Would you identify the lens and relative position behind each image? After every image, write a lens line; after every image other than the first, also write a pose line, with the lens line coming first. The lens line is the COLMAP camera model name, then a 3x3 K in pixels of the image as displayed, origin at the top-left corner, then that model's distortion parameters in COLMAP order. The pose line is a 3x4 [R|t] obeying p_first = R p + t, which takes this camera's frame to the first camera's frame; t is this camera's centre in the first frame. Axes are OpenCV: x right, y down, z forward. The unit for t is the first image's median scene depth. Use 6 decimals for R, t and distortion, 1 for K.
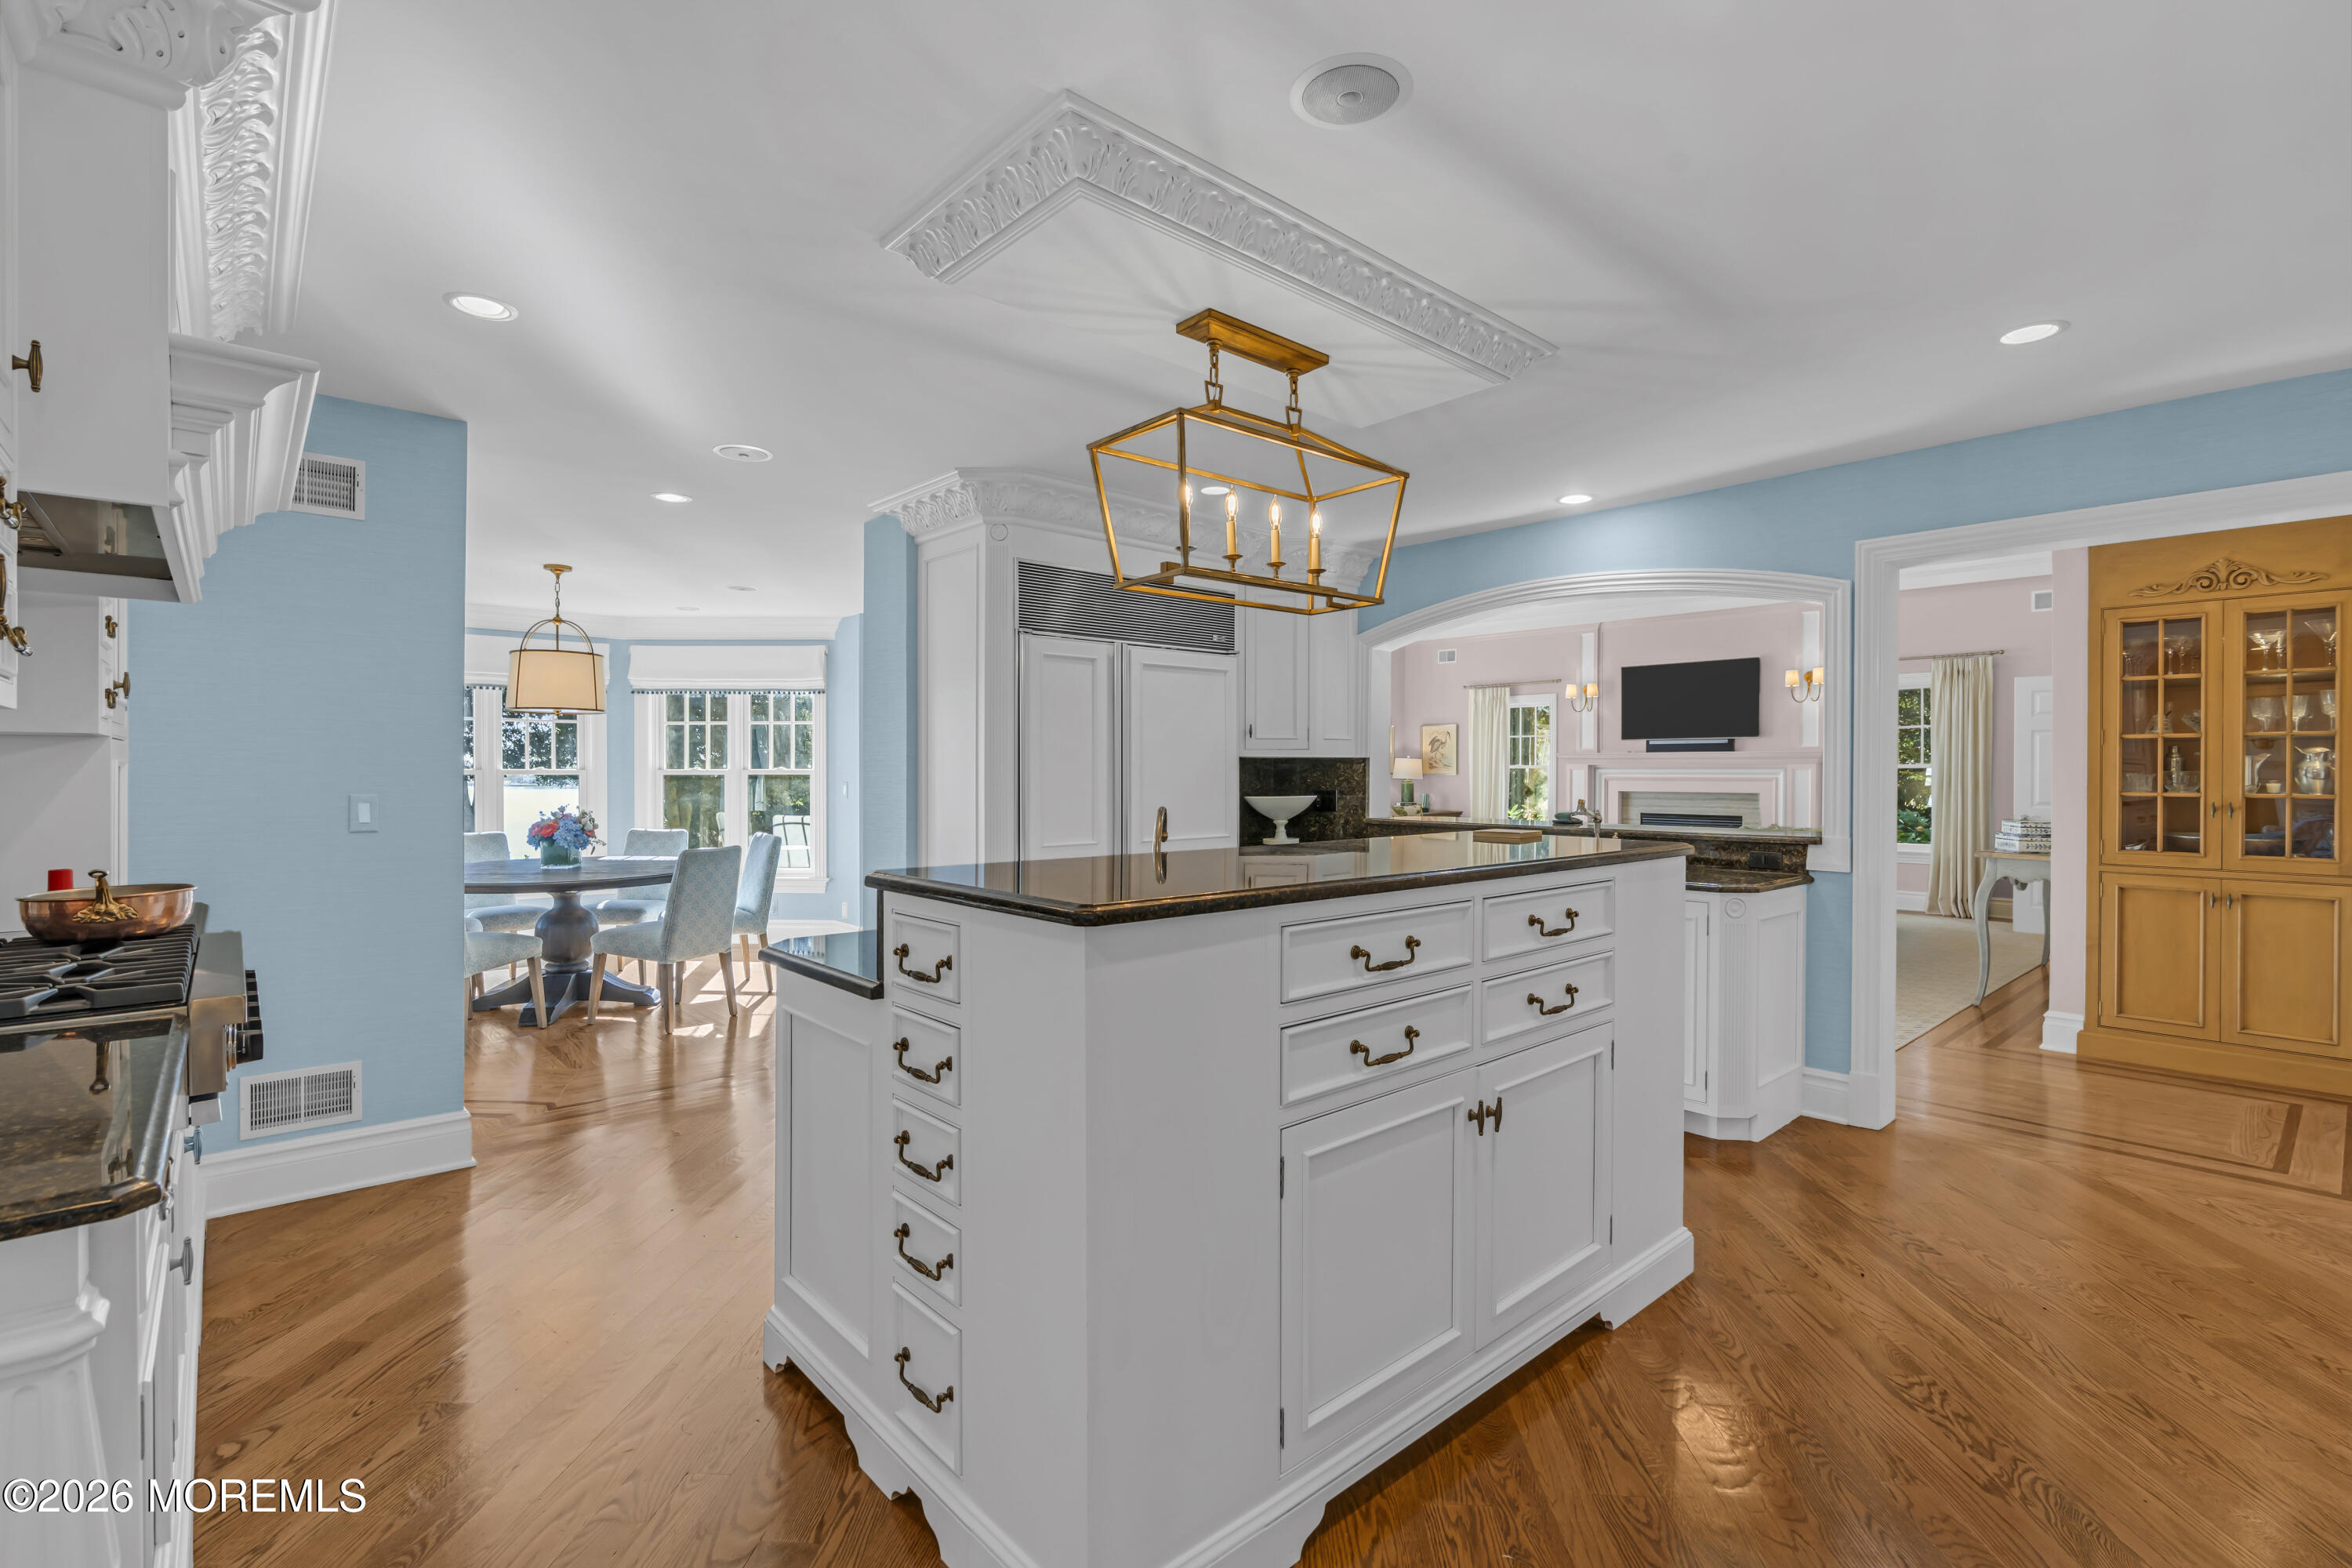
lens RADIAL K [[1065.0, 0, 1174.1], [0, 1065.0, 780.2], [0, 0, 1]] dist [-0.000232, -0.000022]
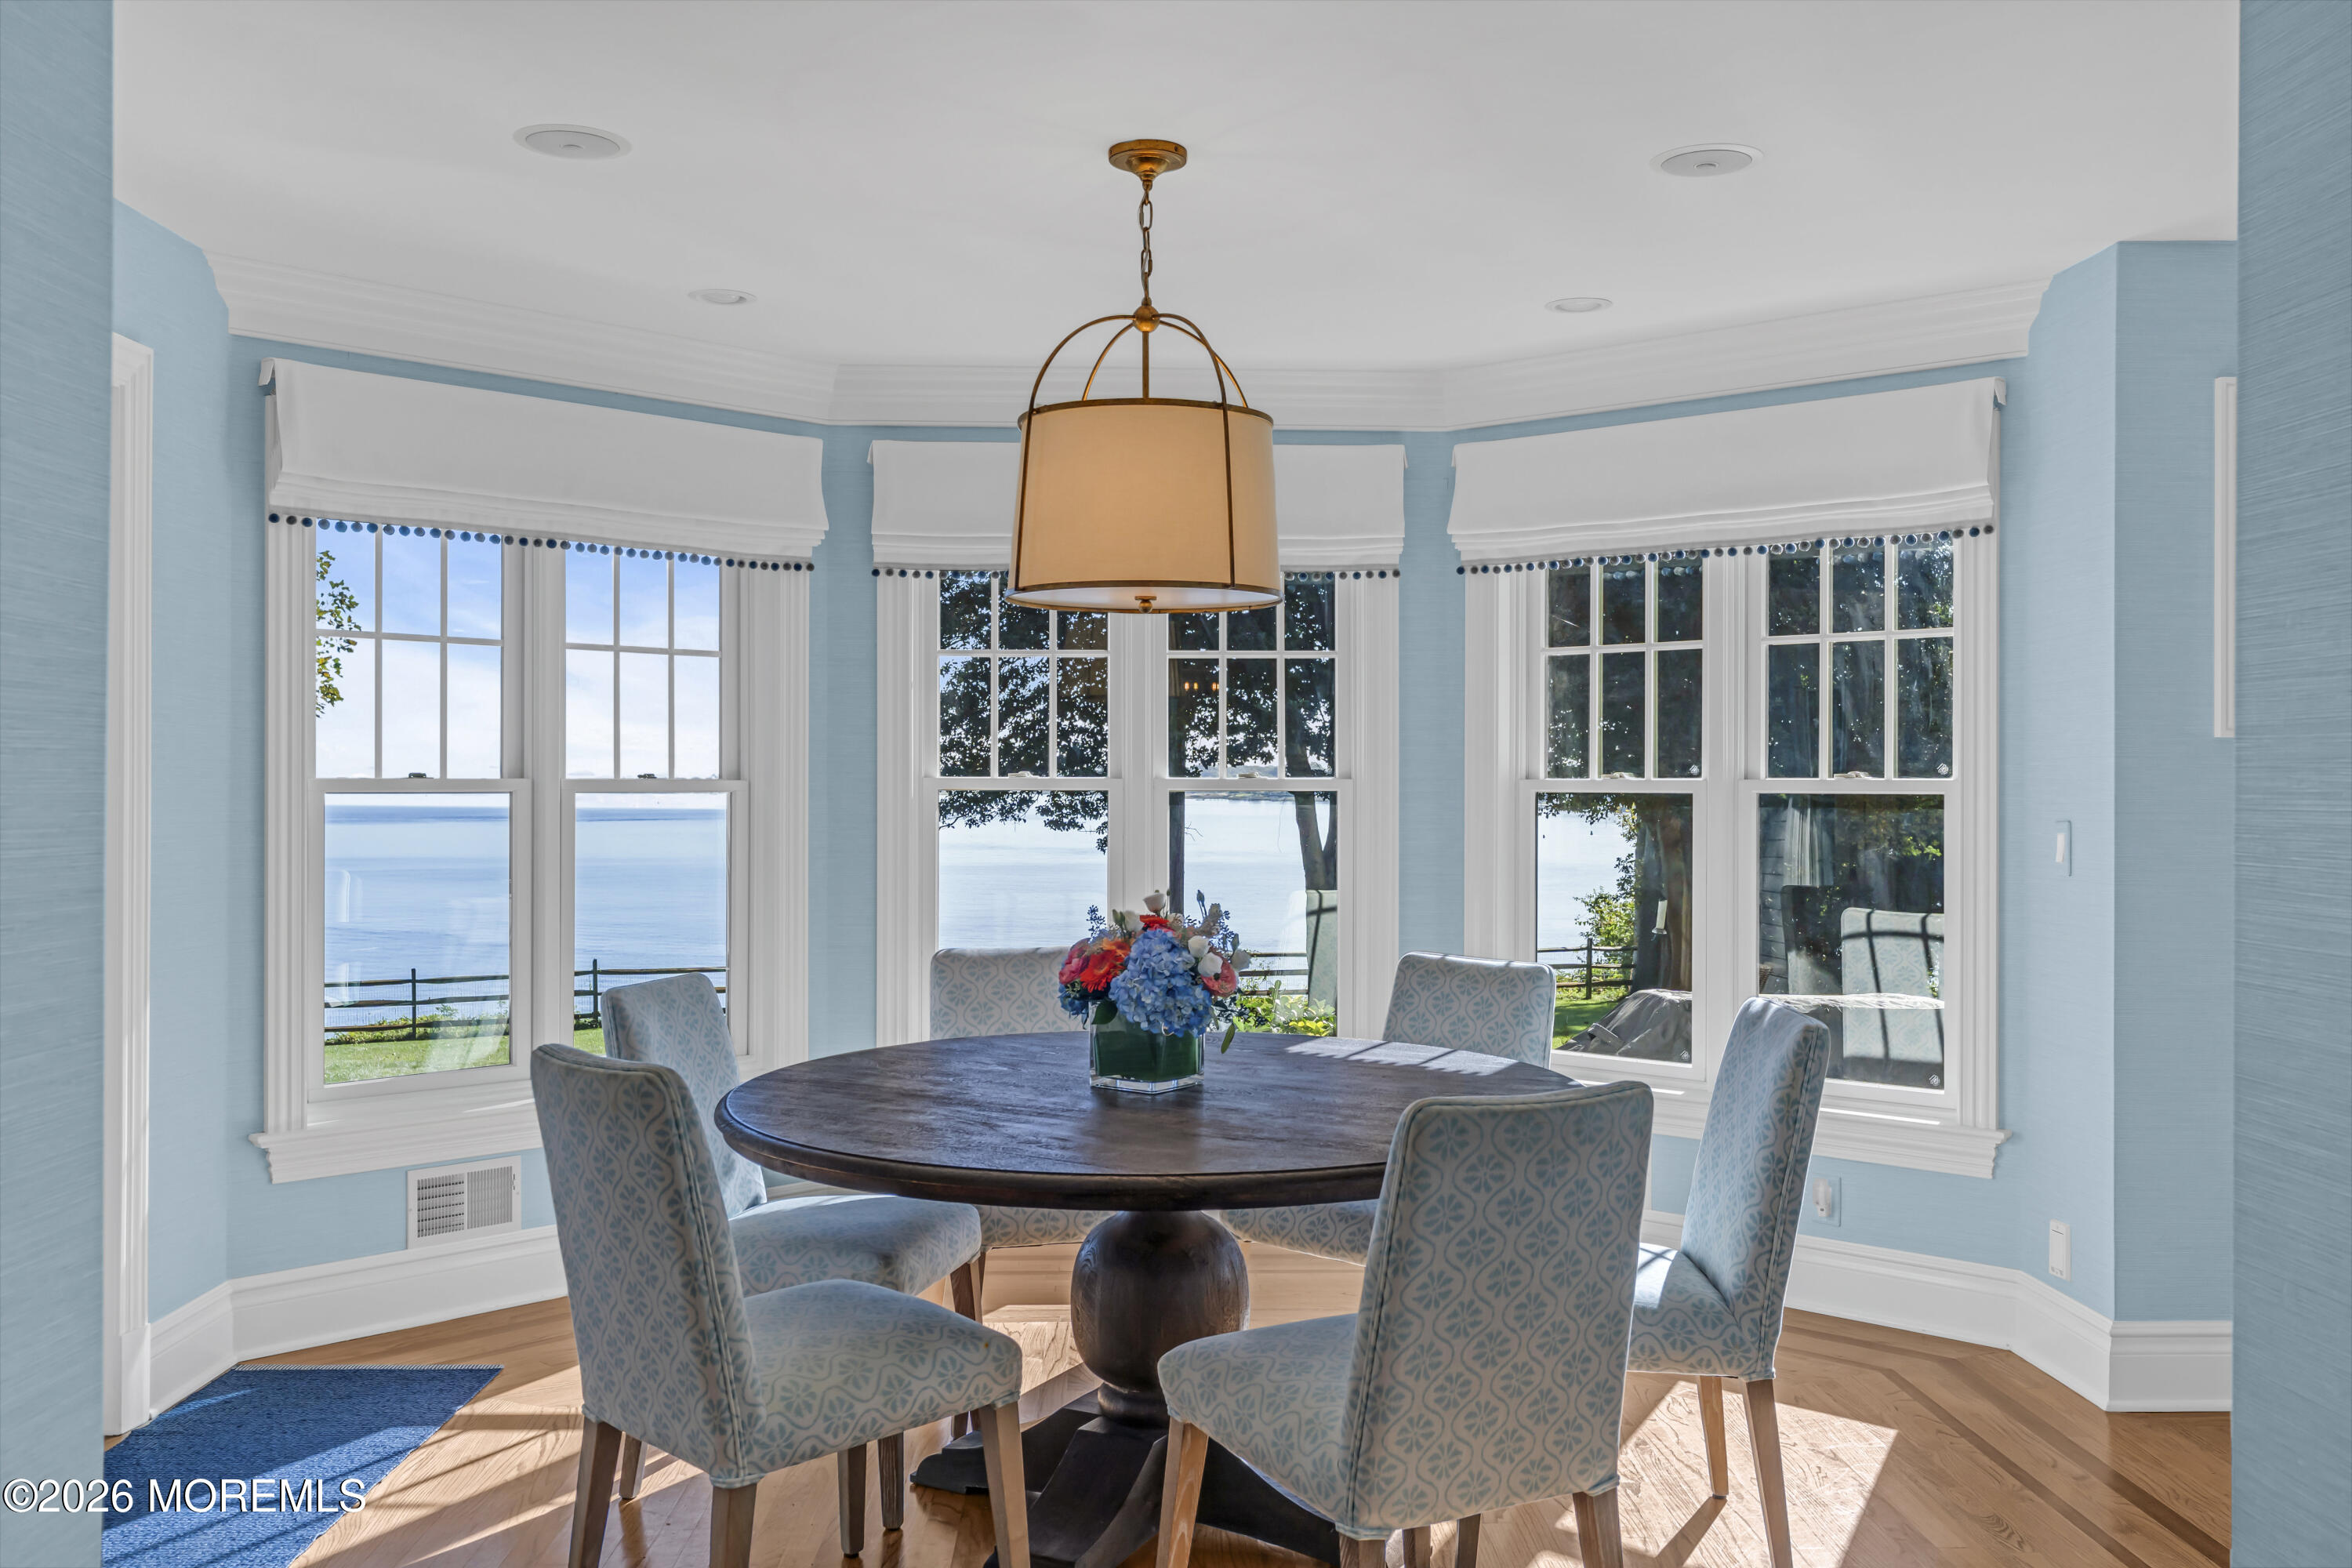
lens RADIAL K [[1914.2, 0, 1174.6], [0, 1914.2, 783.8], [0, 0, 1]] dist [0.003710, 0.000936]
pose [[0.752336, 0.006126, -0.658752, -0.139565], [-0.009790, 0.999950, -0.001881, -0.005756], [0.658707, 0.007864, 0.752358, 0.422354]]
